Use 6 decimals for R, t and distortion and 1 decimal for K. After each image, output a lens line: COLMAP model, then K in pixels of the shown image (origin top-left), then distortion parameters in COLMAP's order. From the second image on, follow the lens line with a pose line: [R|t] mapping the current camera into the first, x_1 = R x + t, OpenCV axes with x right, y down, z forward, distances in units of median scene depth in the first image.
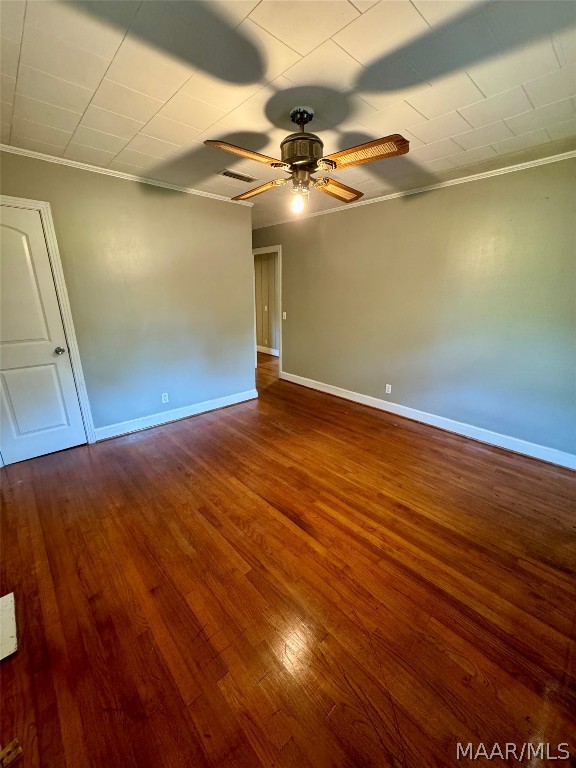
lens RADIAL K [[309.3, 0, 292.3], [0, 309.3, 382.4], [0, 0, 1]] dist [-0.002521, 0.001161]
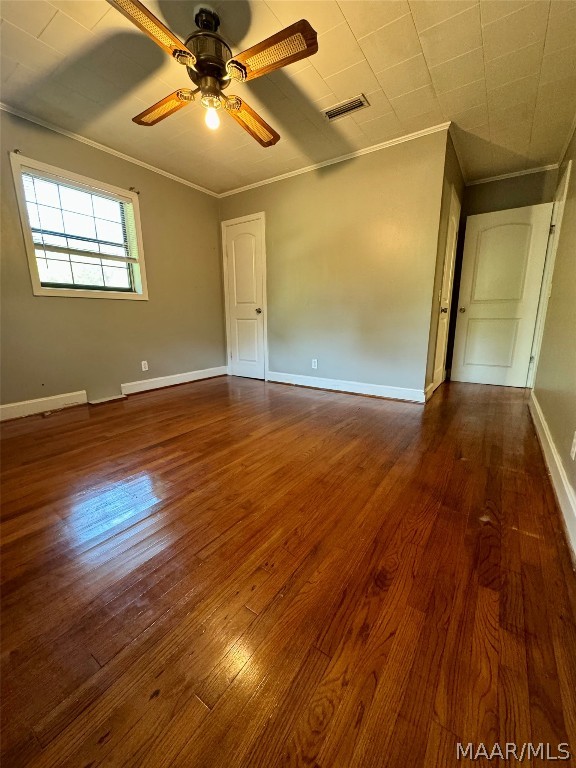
lens RADIAL K [[309.3, 0, 290.1], [0, 309.3, 384.5], [0, 0, 1]] dist [-0.002521, 0.001161]
pose [[0.212372, 0.200093, -0.956484, 0.769378], [-0.269579, 0.952825, 0.139472, -0.011110], [0.939269, 0.228228, 0.256294, 0.804549]]
